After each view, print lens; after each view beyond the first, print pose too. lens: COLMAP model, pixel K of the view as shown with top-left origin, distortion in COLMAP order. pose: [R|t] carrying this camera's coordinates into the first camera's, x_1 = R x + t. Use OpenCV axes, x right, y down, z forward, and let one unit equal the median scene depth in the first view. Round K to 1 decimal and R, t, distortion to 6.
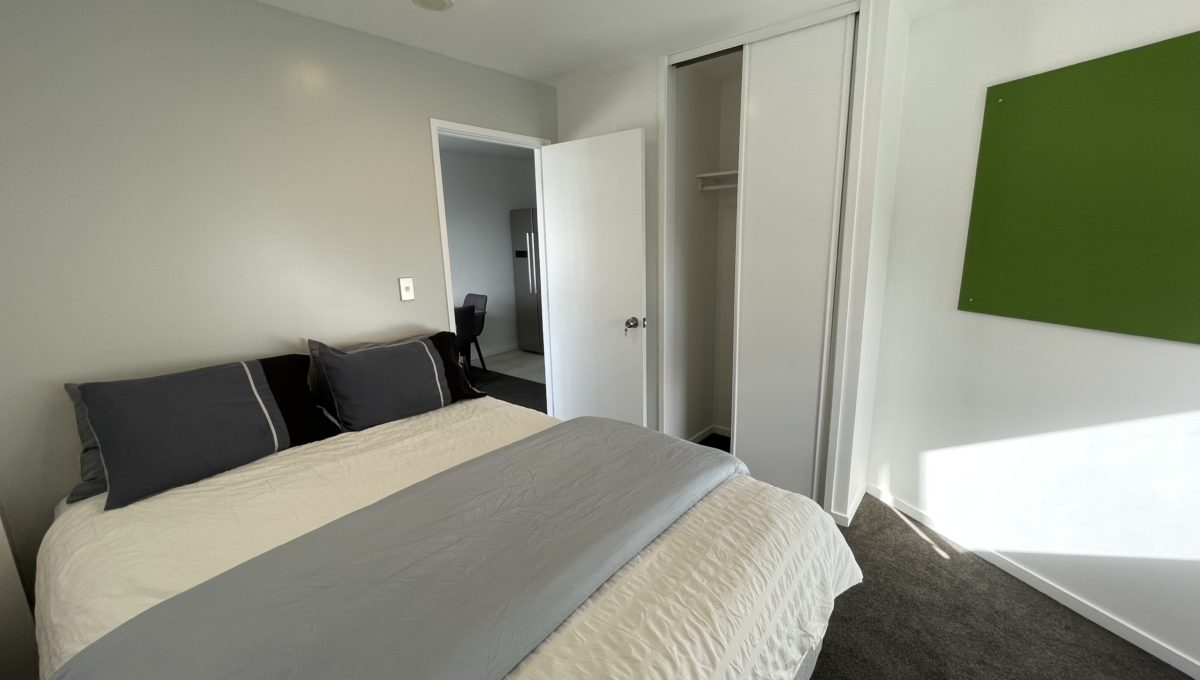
lens RADIAL K [[490.7, 0, 598.2], [0, 490.7, 337.7], [0, 0, 1]] dist [-0.000595, -0.000022]
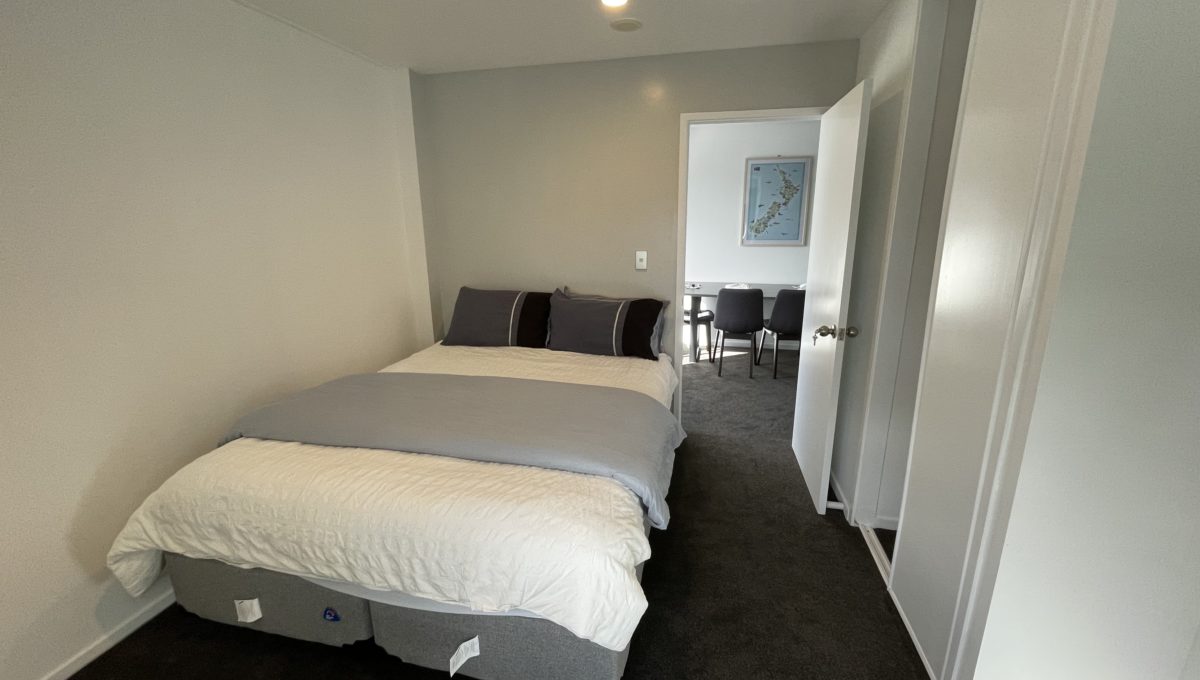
lens RADIAL K [[490.7, 0, 598.9], [0, 490.7, 339.1], [0, 0, 1]] dist [-0.000595, -0.000022]
pose [[0.478459, 0.238263, -0.845167, 0.705808], [-0.189639, 0.967809, 0.165480, -0.099451], [0.857388, 0.081101, 0.508241, 0.321637]]
